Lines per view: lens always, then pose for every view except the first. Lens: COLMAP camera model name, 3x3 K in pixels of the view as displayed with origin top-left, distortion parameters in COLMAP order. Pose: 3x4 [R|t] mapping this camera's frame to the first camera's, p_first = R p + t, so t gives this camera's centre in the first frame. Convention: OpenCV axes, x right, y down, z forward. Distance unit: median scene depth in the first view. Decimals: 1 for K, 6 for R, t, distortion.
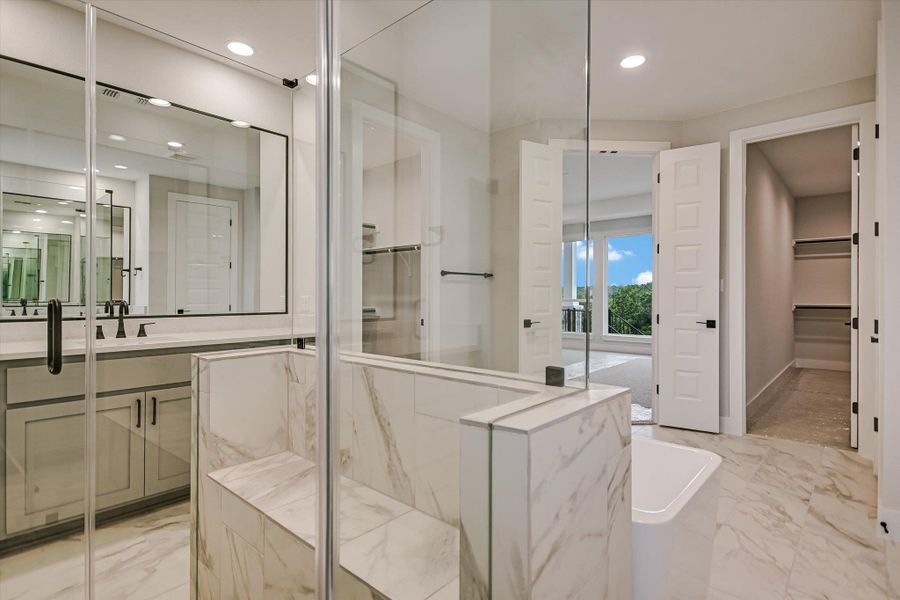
lens RADIAL K [[452.8, 0, 450.0], [0, 452.8, 300.0], [0, 0, 1]] dist [-0.001450, -0.000214]
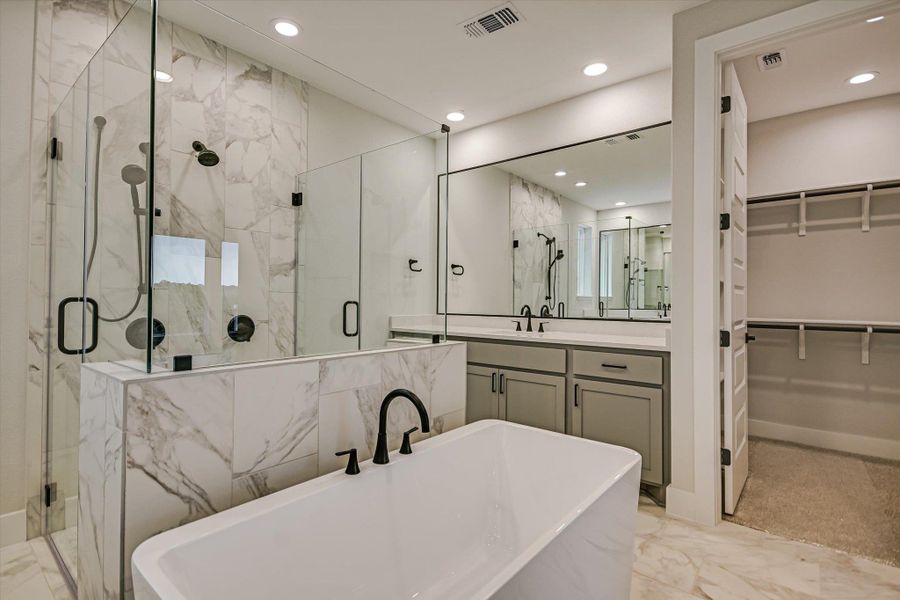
lens RADIAL K [[438.4, 0, 450.0], [0, 438.4, 300.0], [0, 0, 1]] dist [-0.000838, -0.000301]
pose [[0.045130, -0.001920, -0.998979, 0.622317], [-0.018223, 0.999830, -0.002745, -0.005659], [0.998815, 0.018328, 0.045087, 0.702789]]
